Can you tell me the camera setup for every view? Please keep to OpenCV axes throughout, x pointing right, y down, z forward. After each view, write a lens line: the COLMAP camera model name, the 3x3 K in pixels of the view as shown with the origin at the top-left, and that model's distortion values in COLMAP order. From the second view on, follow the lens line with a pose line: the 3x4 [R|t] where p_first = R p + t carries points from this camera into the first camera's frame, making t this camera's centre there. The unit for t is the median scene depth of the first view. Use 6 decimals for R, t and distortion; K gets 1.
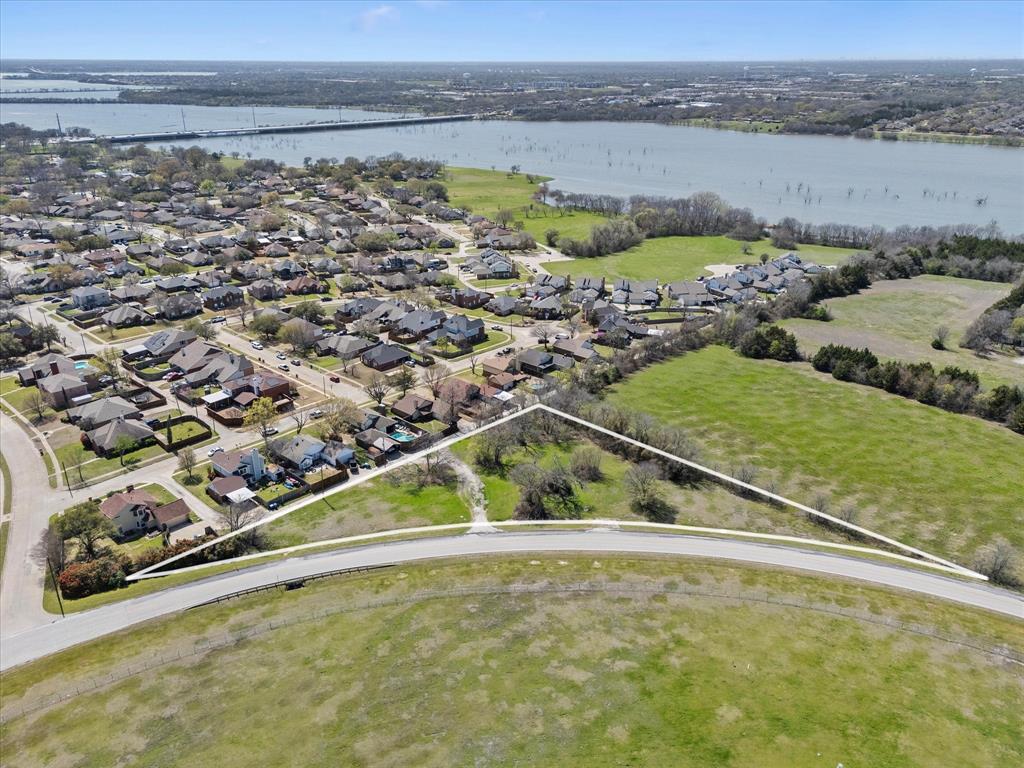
lens RADIAL K [[765.9, 0, 512.0], [0, 765.9, 384.0], [0, 0, 1]] dist [0.077887, -0.068841]
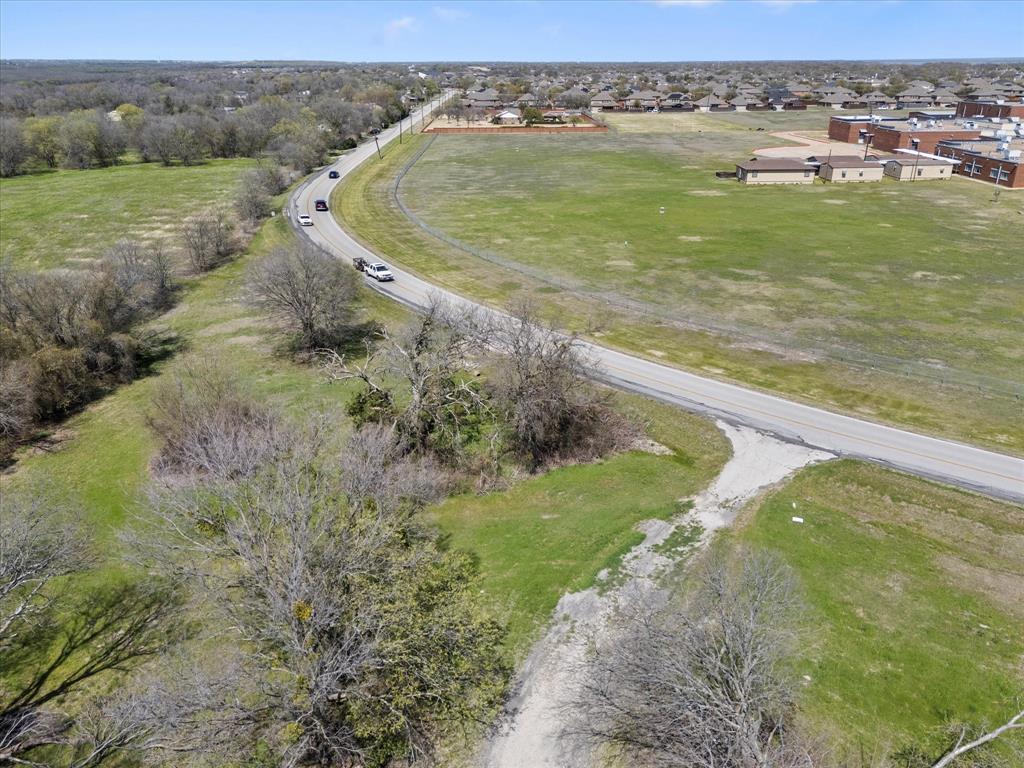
lens RADIAL K [[765.9, 0, 512.0], [0, 765.9, 384.0], [0, 0, 1]] dist [0.077887, -0.068841]
pose [[-0.688208, -0.282695, 0.668172, -0.113102], [0.284322, 0.742208, 0.606867, -0.028010], [-0.667481, 0.607627, -0.430417, 0.813529]]
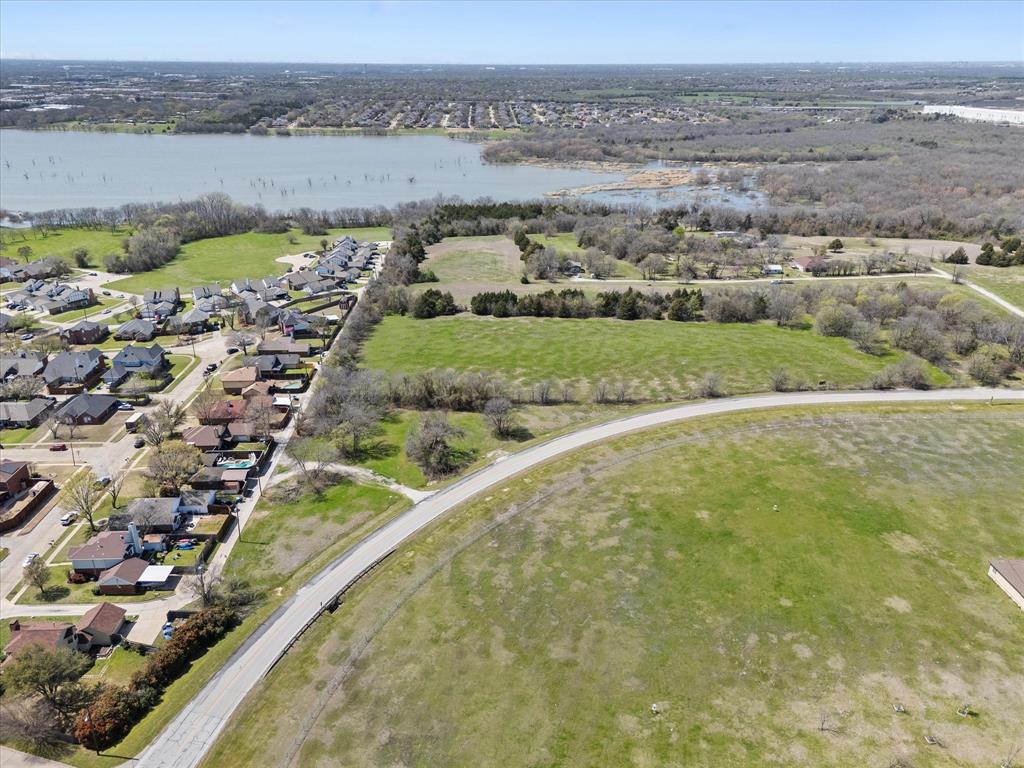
lens RADIAL K [[765.9, 0, 512.0], [0, 765.9, 384.0], [0, 0, 1]] dist [0.077887, -0.068841]
pose [[0.704672, -0.270711, 0.655861, -0.420859], [0.271189, 0.956934, 0.103609, -0.026494], [-0.655663, 0.104852, 0.747738, 0.068263]]
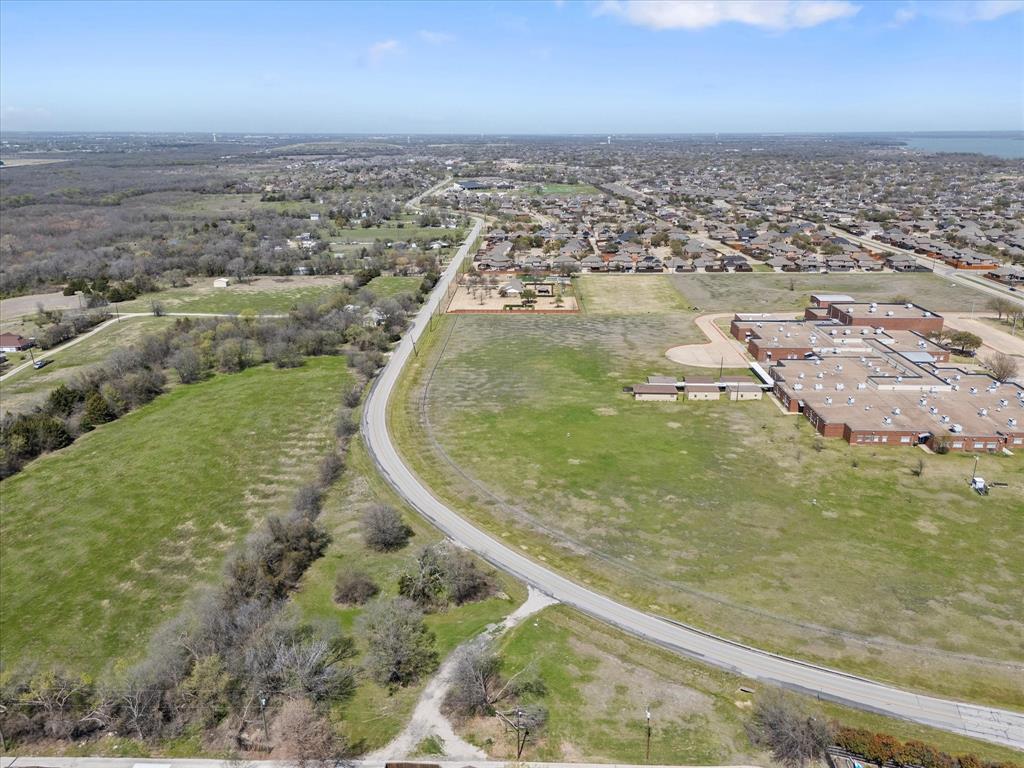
lens RADIAL K [[765.9, 0, 512.0], [0, 765.9, 384.0], [0, 0, 1]] dist [0.077887, -0.068841]
pose [[-0.655395, -0.237774, 0.716883, -0.407063], [0.295415, 0.792840, 0.533043, -0.333381], [-0.695117, 0.561131, -0.449381, 0.882758]]
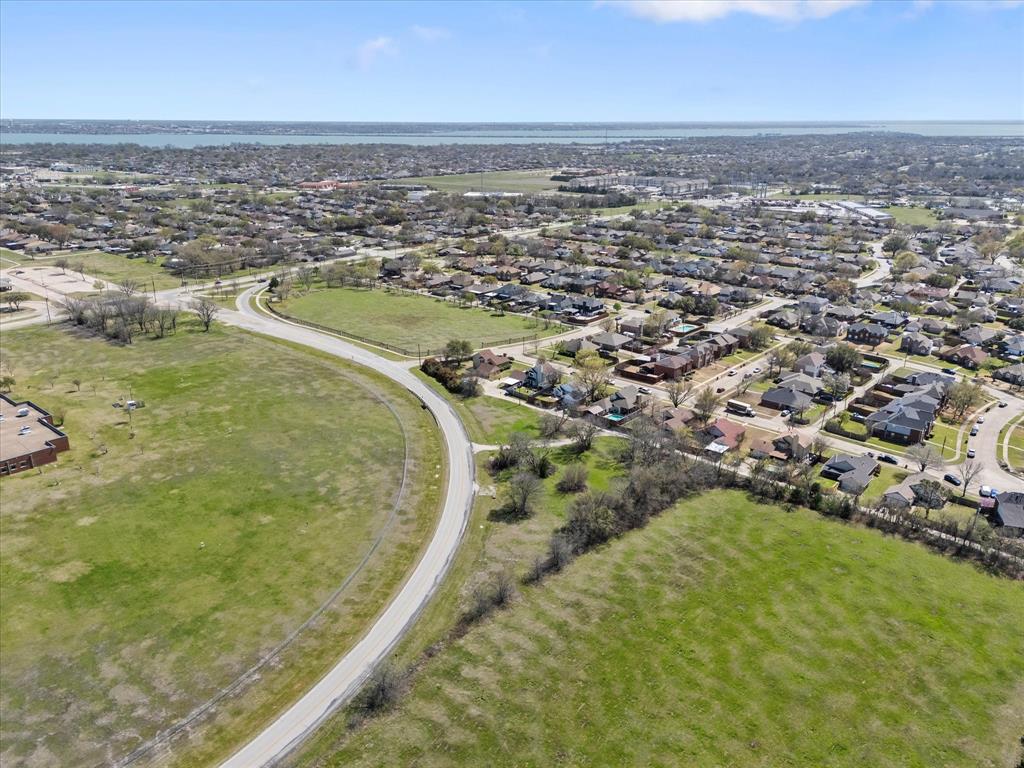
lens RADIAL K [[765.9, 0, 512.0], [0, 765.9, 384.0], [0, 0, 1]] dist [0.077887, -0.068841]
pose [[0.034613, 0.324152, -0.945371, 0.827165], [-0.389492, 0.875519, 0.285940, -0.219039], [0.920379, 0.358318, 0.156559, 0.554853]]
